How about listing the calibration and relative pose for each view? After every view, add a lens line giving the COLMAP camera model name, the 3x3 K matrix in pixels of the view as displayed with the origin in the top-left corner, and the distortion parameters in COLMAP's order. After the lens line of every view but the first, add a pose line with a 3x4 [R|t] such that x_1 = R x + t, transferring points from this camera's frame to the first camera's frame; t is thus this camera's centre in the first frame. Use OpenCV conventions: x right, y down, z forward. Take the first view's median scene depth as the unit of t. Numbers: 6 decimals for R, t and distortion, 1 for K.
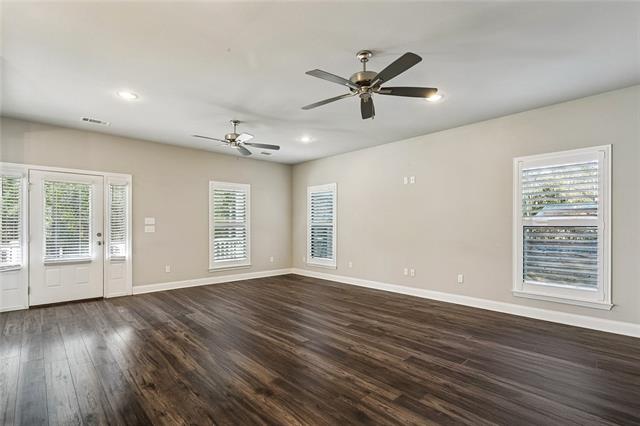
lens RADIAL K [[308.9, 0, 316.0], [0, 308.9, 225.2], [0, 0, 1]] dist [-0.002885, -0.000258]
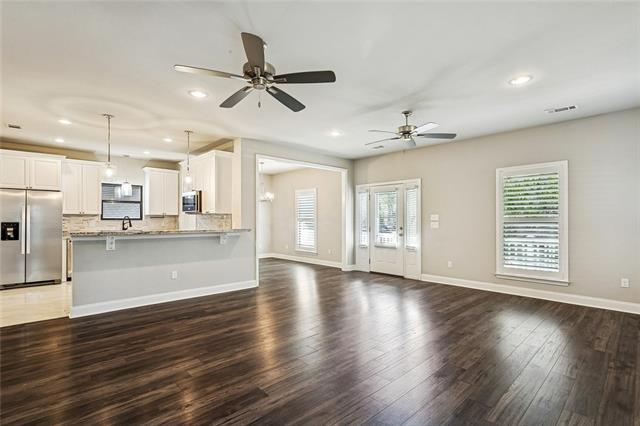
lens RADIAL K [[305.1, 0, 317.7], [0, 305.1, 220.6], [0, 0, 1]] dist [-0.003406, -0.000242]
pose [[0.011396, 0.000321, -0.999935, 0.768096], [-0.002841, 0.999996, 0.000289, -0.002334], [0.999931, 0.002838, 0.011397, 0.809528]]
